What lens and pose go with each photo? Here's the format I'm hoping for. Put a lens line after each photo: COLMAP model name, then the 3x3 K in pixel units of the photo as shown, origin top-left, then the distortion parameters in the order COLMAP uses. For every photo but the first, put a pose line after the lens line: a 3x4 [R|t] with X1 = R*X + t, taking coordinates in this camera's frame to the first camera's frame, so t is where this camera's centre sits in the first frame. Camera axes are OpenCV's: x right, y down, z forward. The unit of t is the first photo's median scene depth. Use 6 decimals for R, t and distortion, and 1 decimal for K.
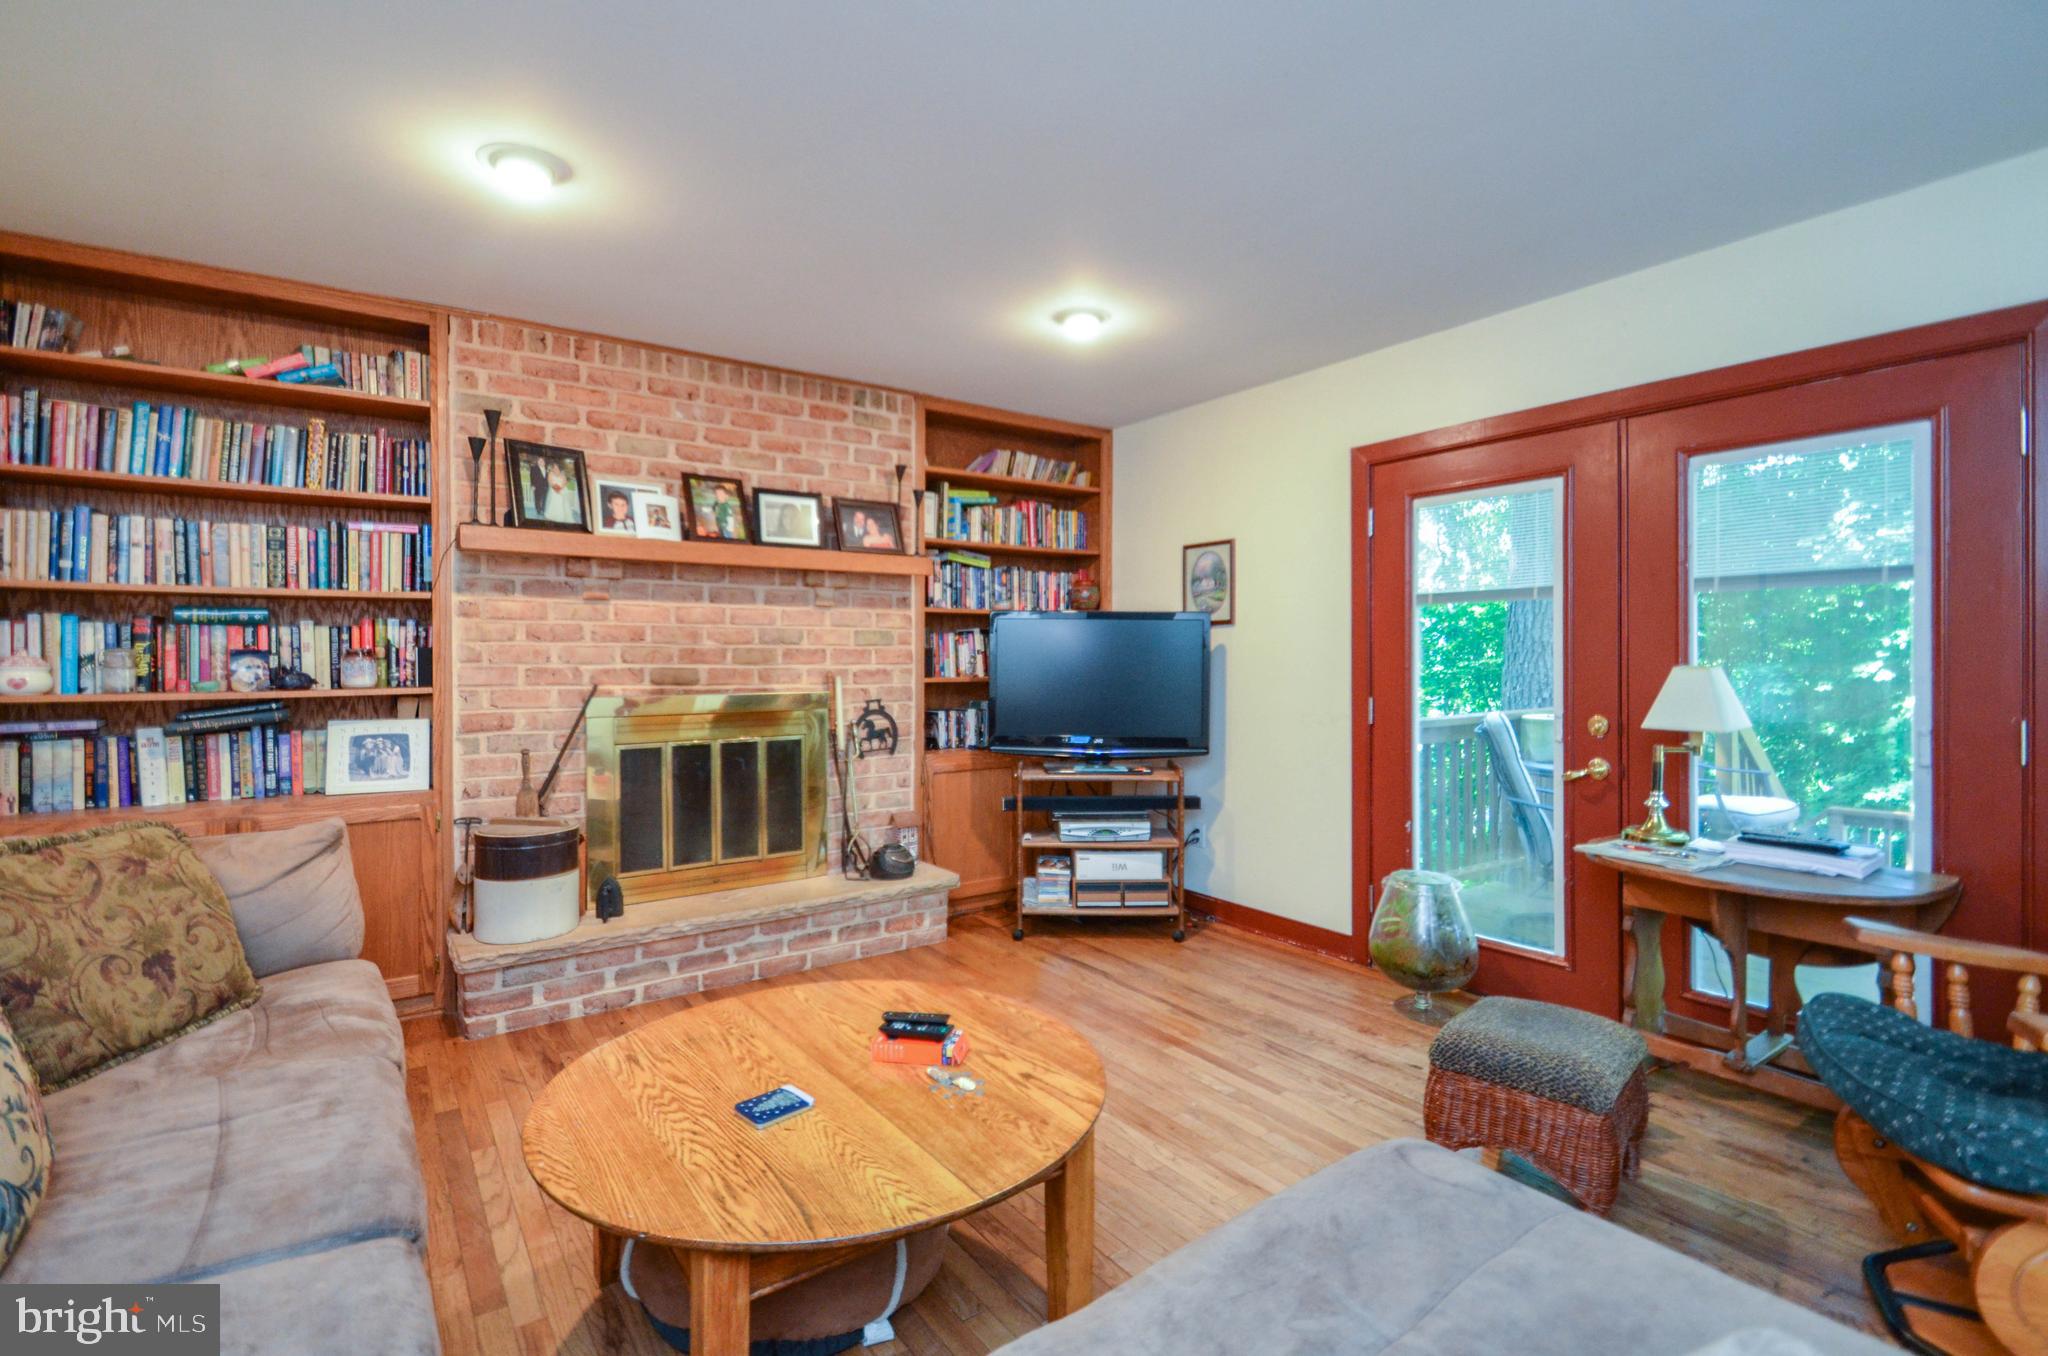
lens RADIAL K [[932.4, 0, 1007.9], [0, 932.4, 664.8], [0, 0, 1]] dist [0.028869, -0.018463]
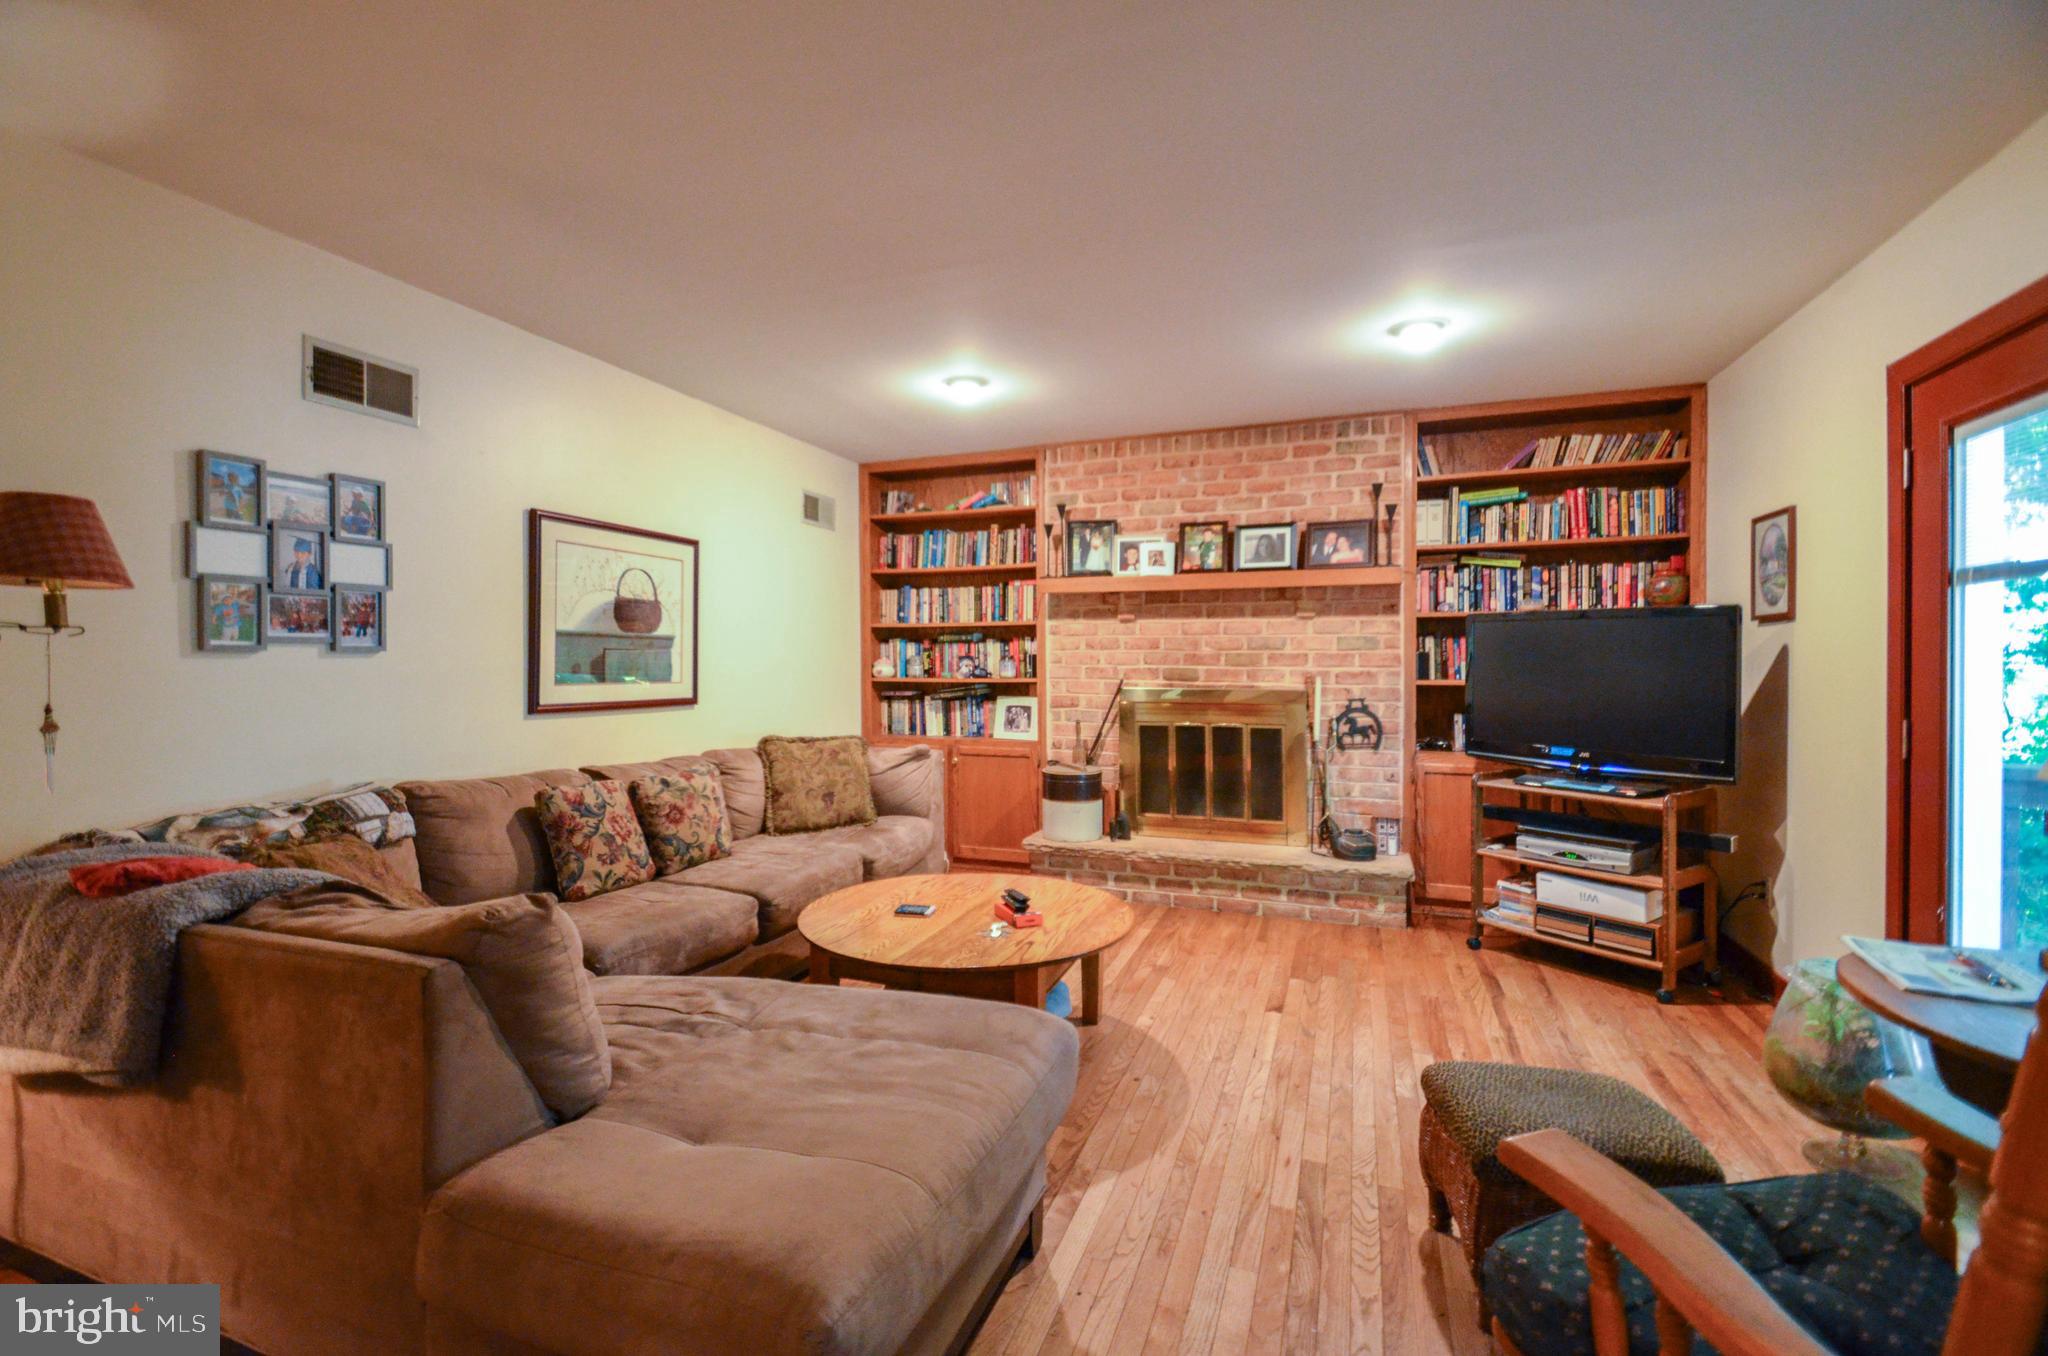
lens RADIAL K [[881.5, 0, 1028.6], [0, 881.5, 670.3], [0, 0, 1]] dist [-0.000673, -0.000074]
pose [[0.569890, 0.011171, -0.821645, 0.533197], [-0.006851, 0.999937, 0.008843, -0.003345], [0.821693, 0.000589, 0.569930, 0.091891]]
